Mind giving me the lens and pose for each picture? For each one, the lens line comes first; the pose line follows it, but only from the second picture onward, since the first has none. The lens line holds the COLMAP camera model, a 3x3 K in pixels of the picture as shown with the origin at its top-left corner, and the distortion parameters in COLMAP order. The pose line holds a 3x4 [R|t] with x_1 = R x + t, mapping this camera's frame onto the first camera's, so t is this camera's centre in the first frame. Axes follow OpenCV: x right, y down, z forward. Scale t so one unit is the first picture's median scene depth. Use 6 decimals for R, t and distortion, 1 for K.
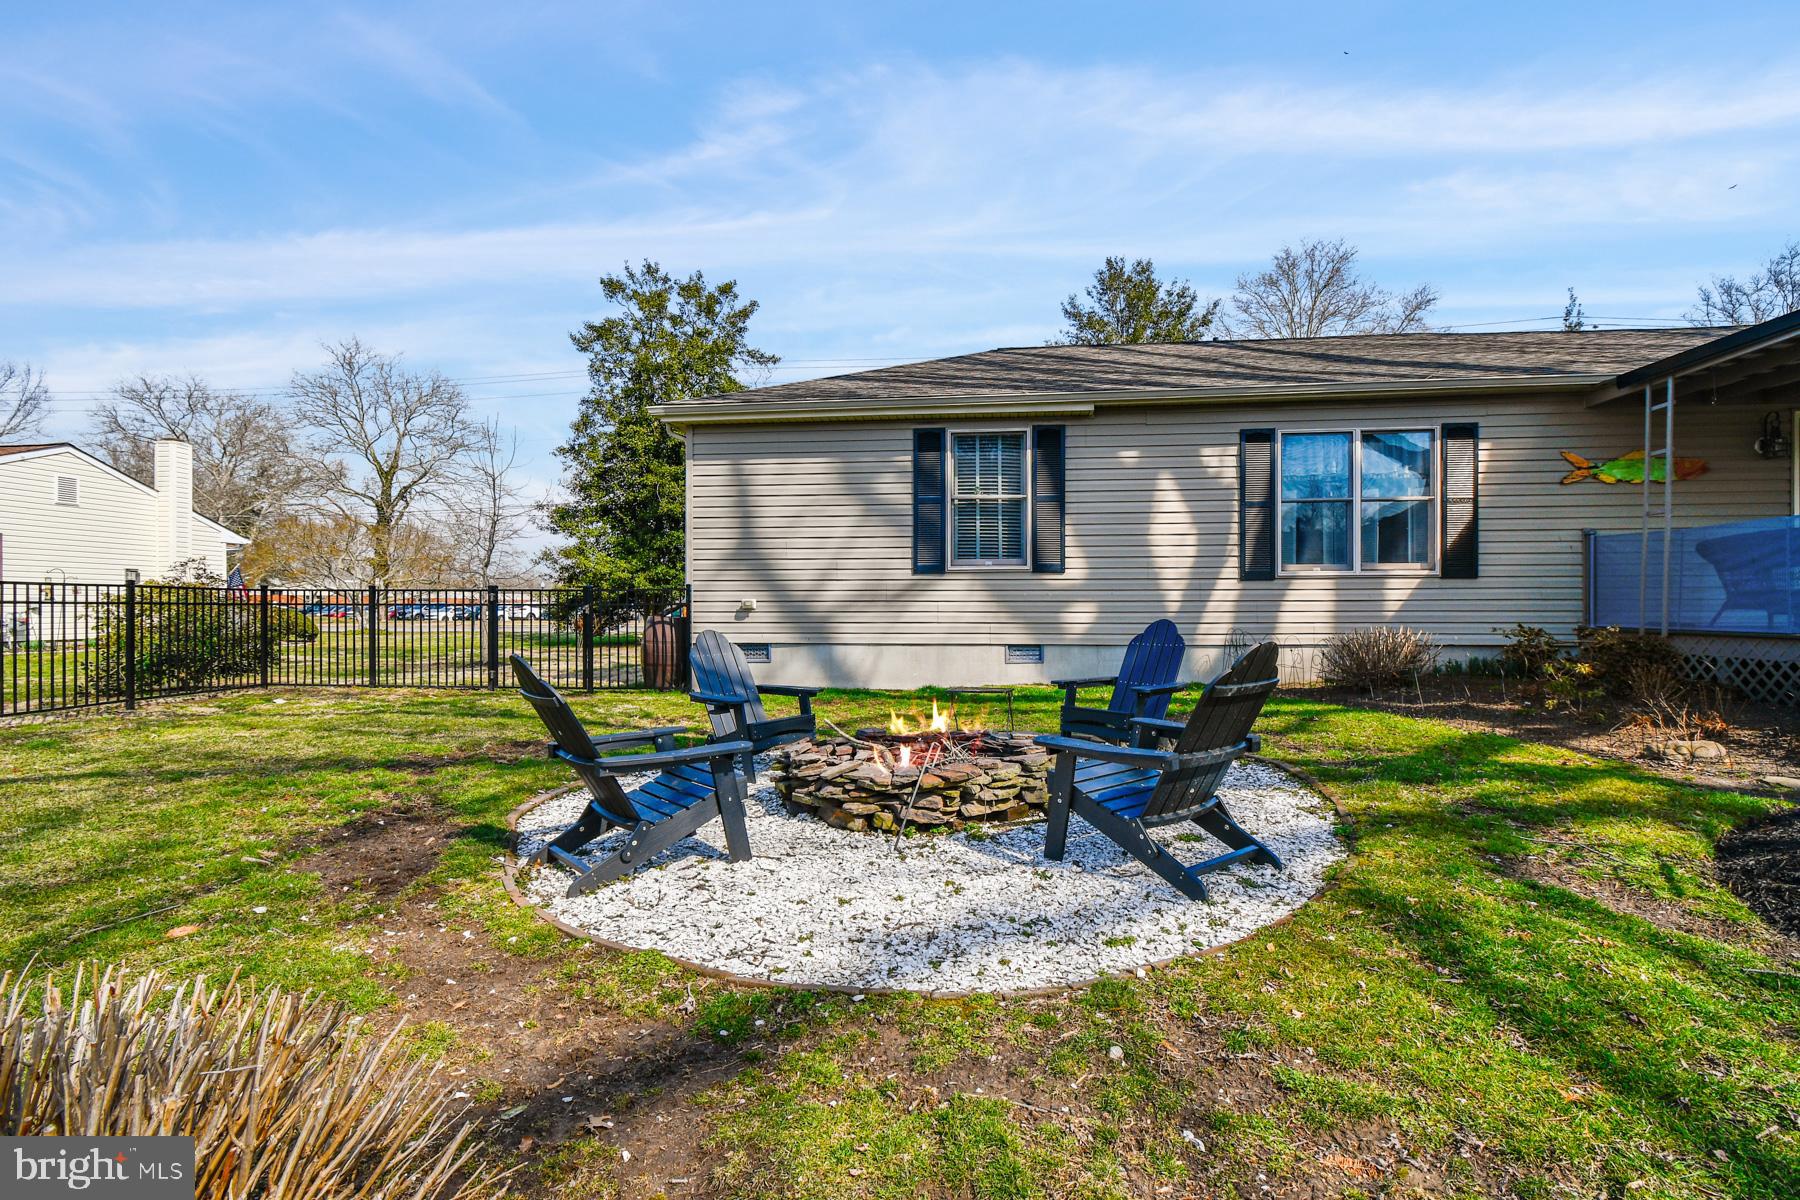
lens RADIAL K [[812.2, 0, 900.0], [0, 812.2, 600.0], [0, 0, 1]] dist [0.002764, -0.000531]
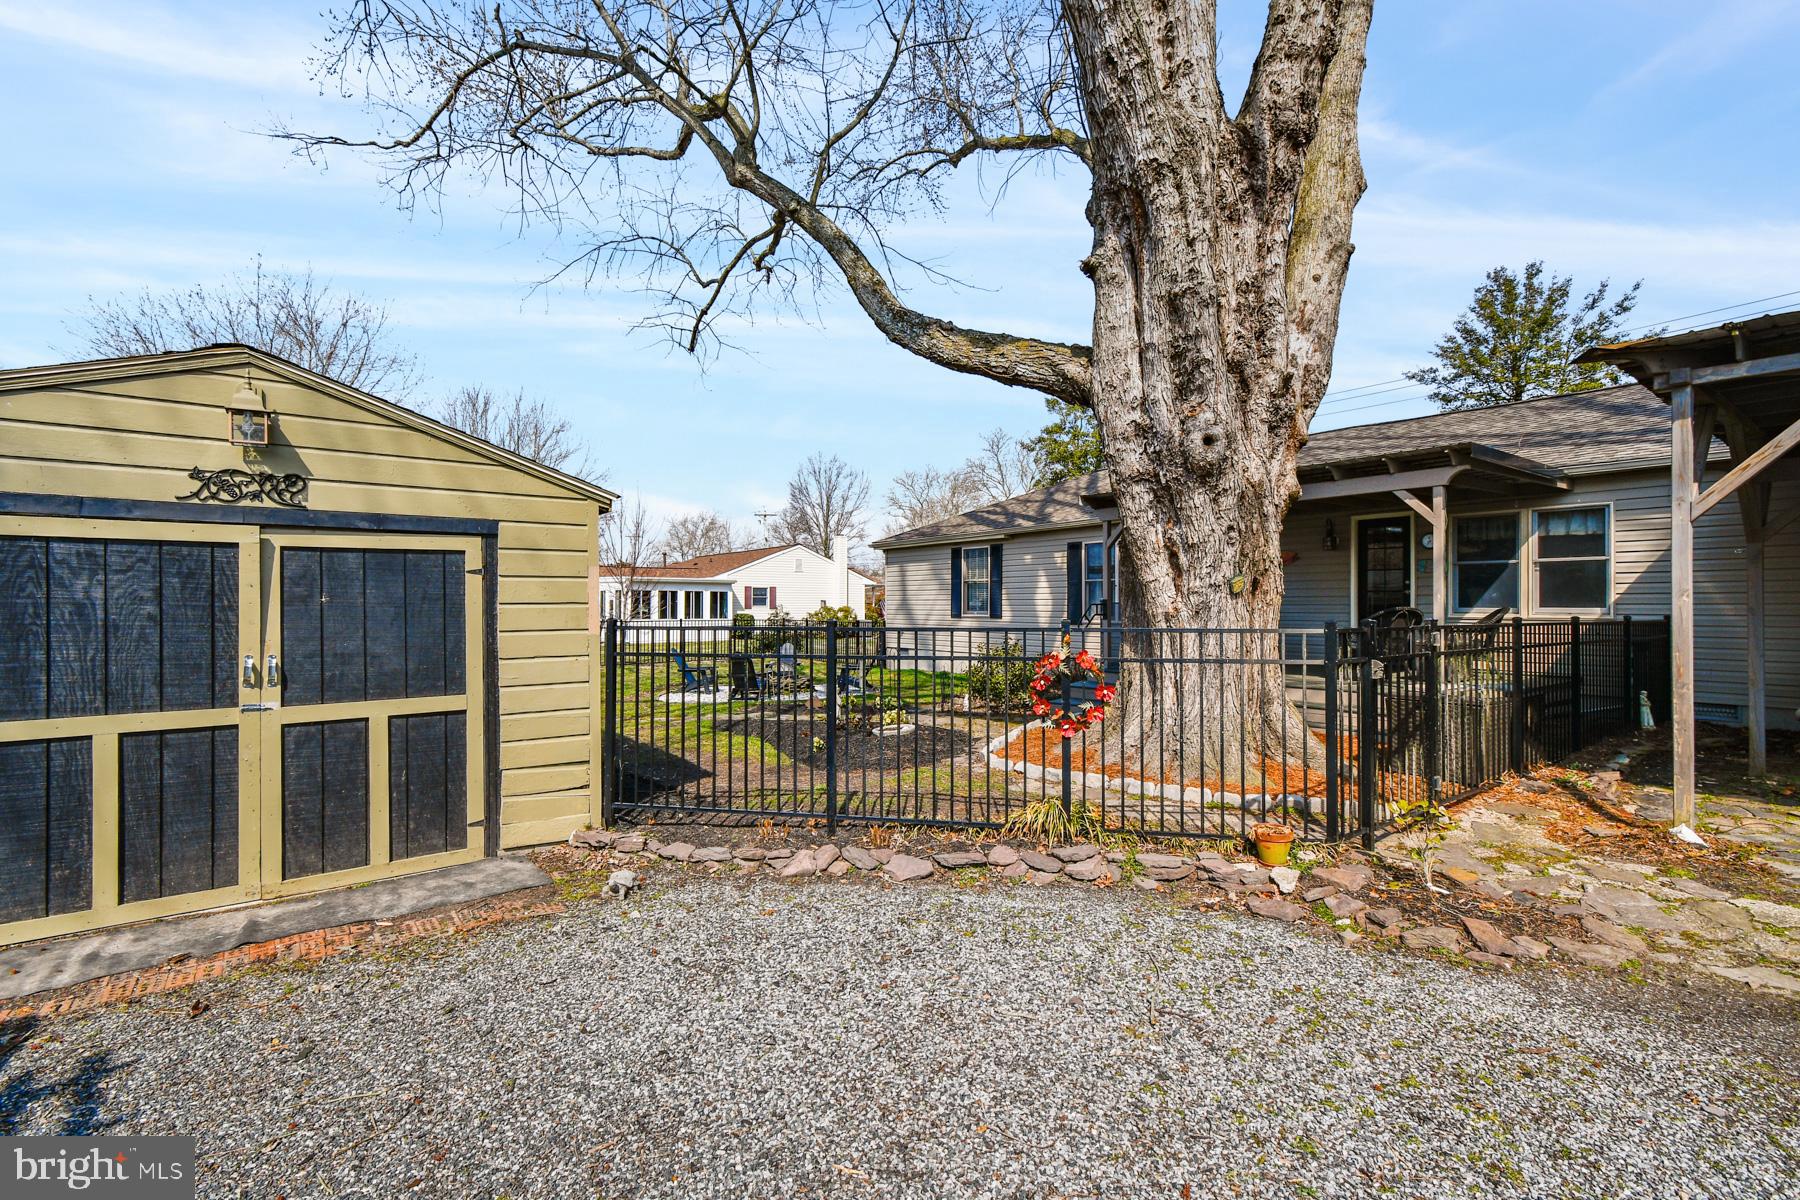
lens RADIAL K [[812.2, 0, 900.0], [0, 812.2, 600.0], [0, 0, 1]] dist [0.002764, -0.000531]
pose [[0.676893, -0.001715, -0.736079, 1.474587], [-0.006726, 0.999941, -0.008515, -0.059743], [0.736051, 0.010715, 0.676842, -0.513607]]
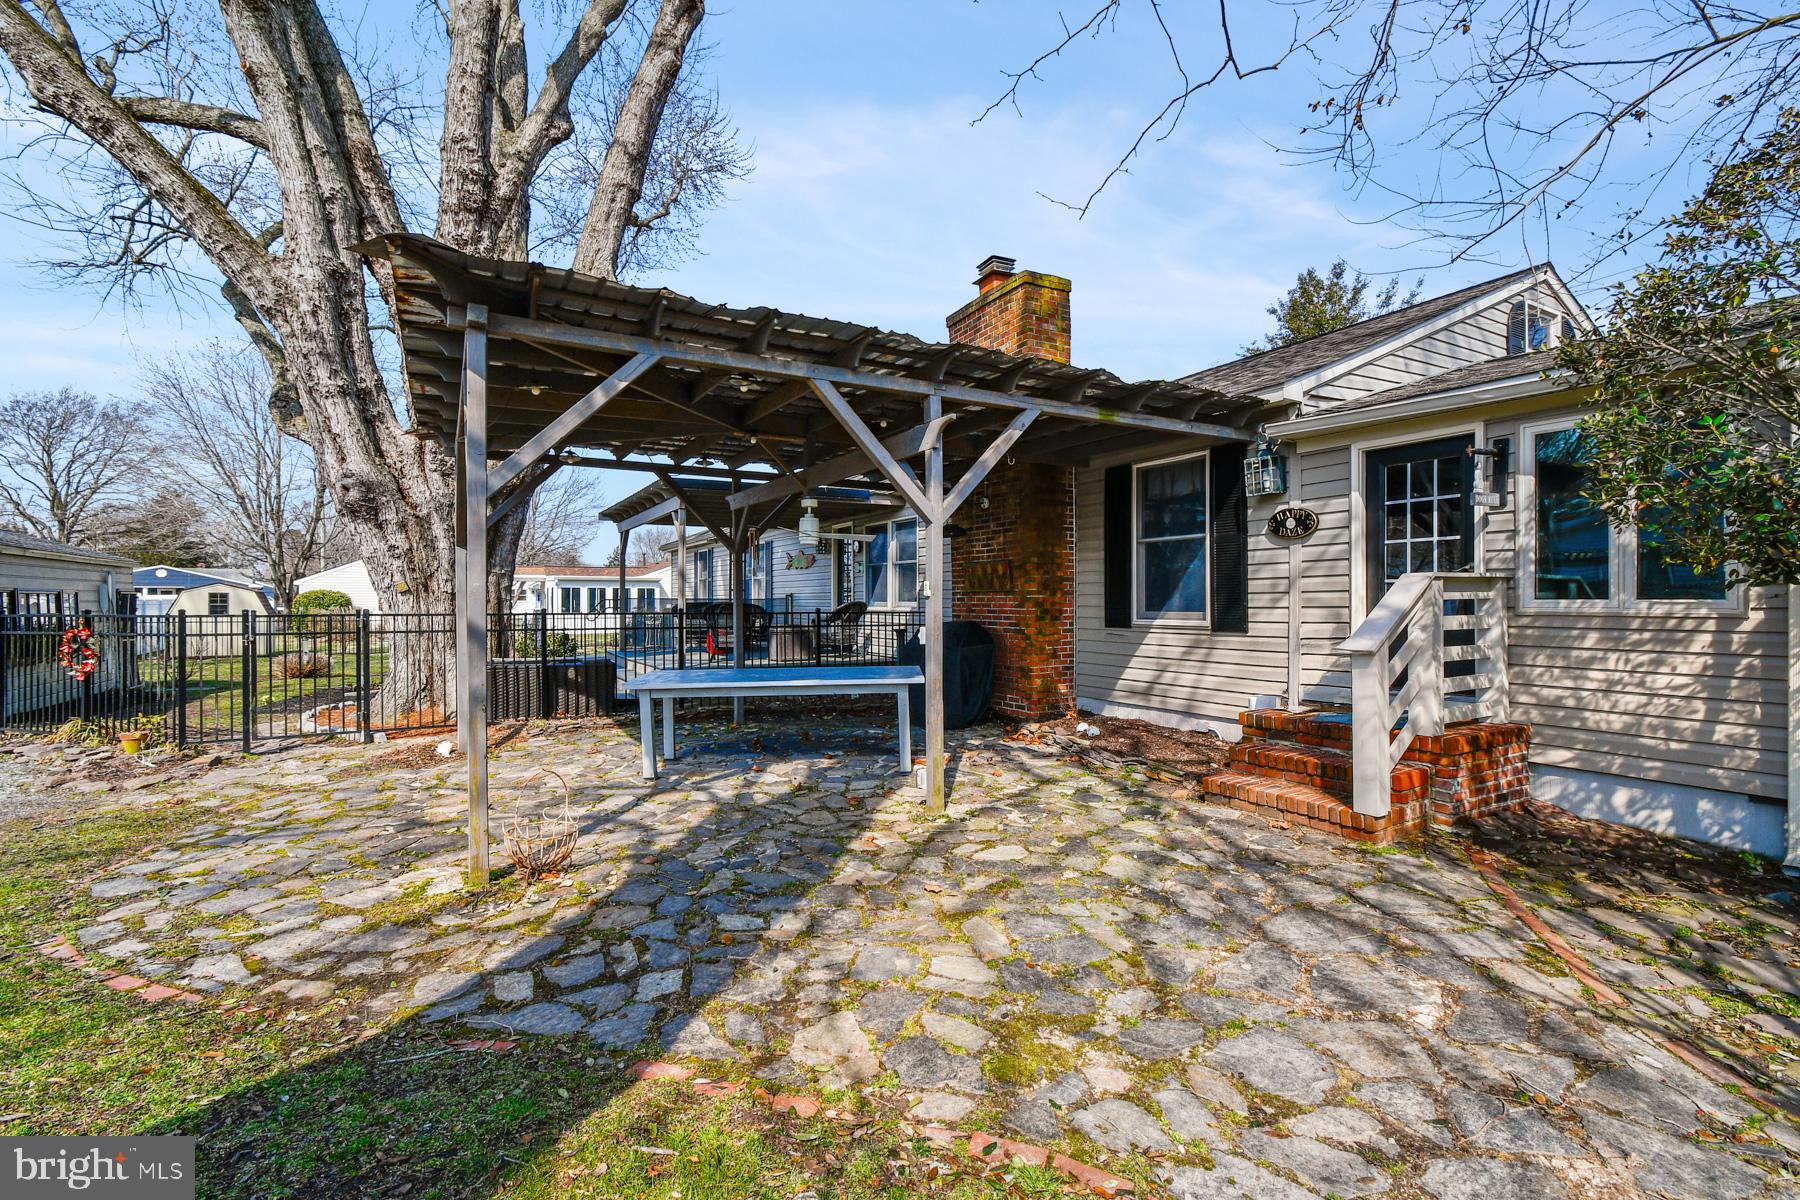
lens RADIAL K [[812.2, 0, 900.0], [0, 812.2, 600.0], [0, 0, 1]] dist [0.002764, -0.000531]
pose [[0.571032, 0.001201, -0.820927, 2.372712], [-0.005893, 0.999979, -0.002636, -0.064344], [0.820907, 0.006343, 0.571027, 0.125584]]
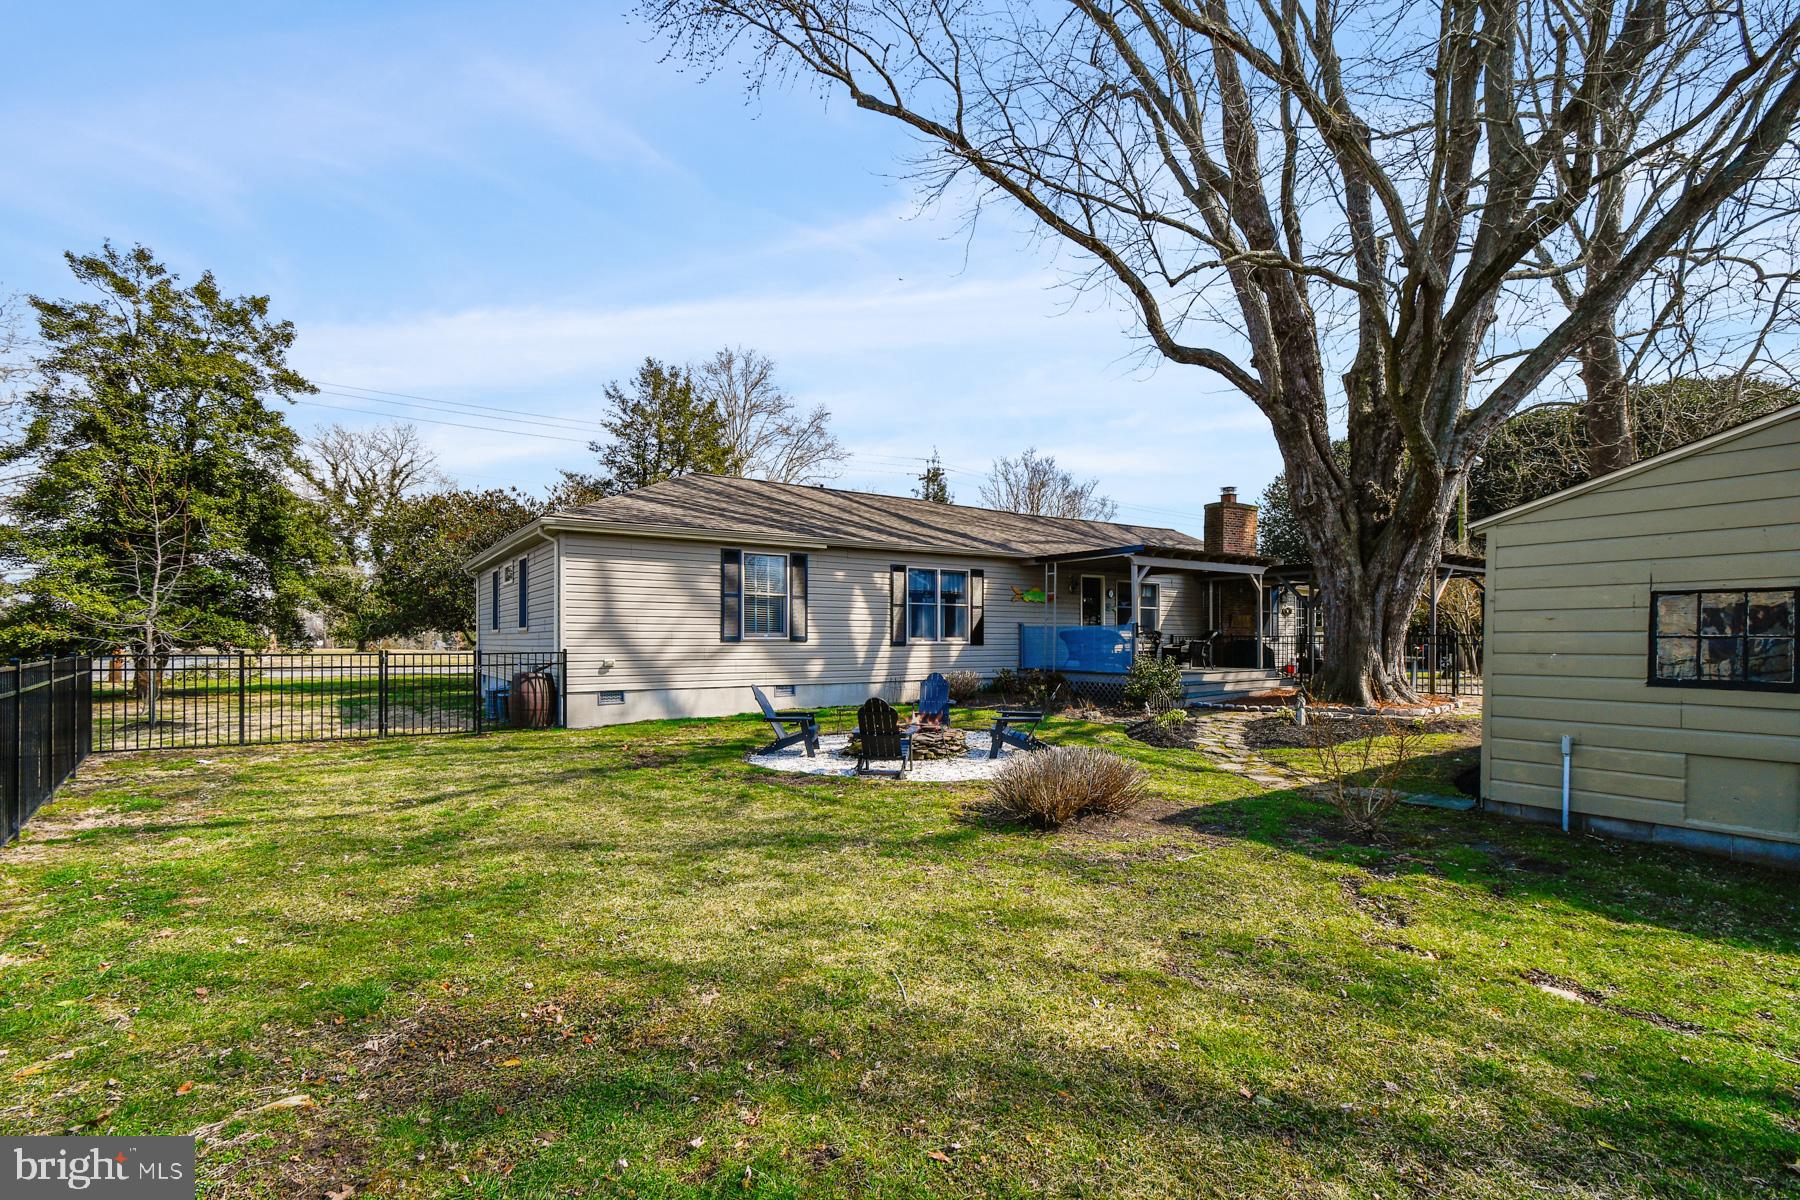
lens RADIAL K [[783.7, 0, 864.5], [0, 783.7, 629.9], [0, 0, 1]] dist [-0.000355, -0.000066]
pose [[0.784352, 0.008616, 0.620257, -0.711414], [-0.005186, 0.999960, -0.007333, -0.046340], [-0.620295, 0.002535, 0.784365, -0.348367]]
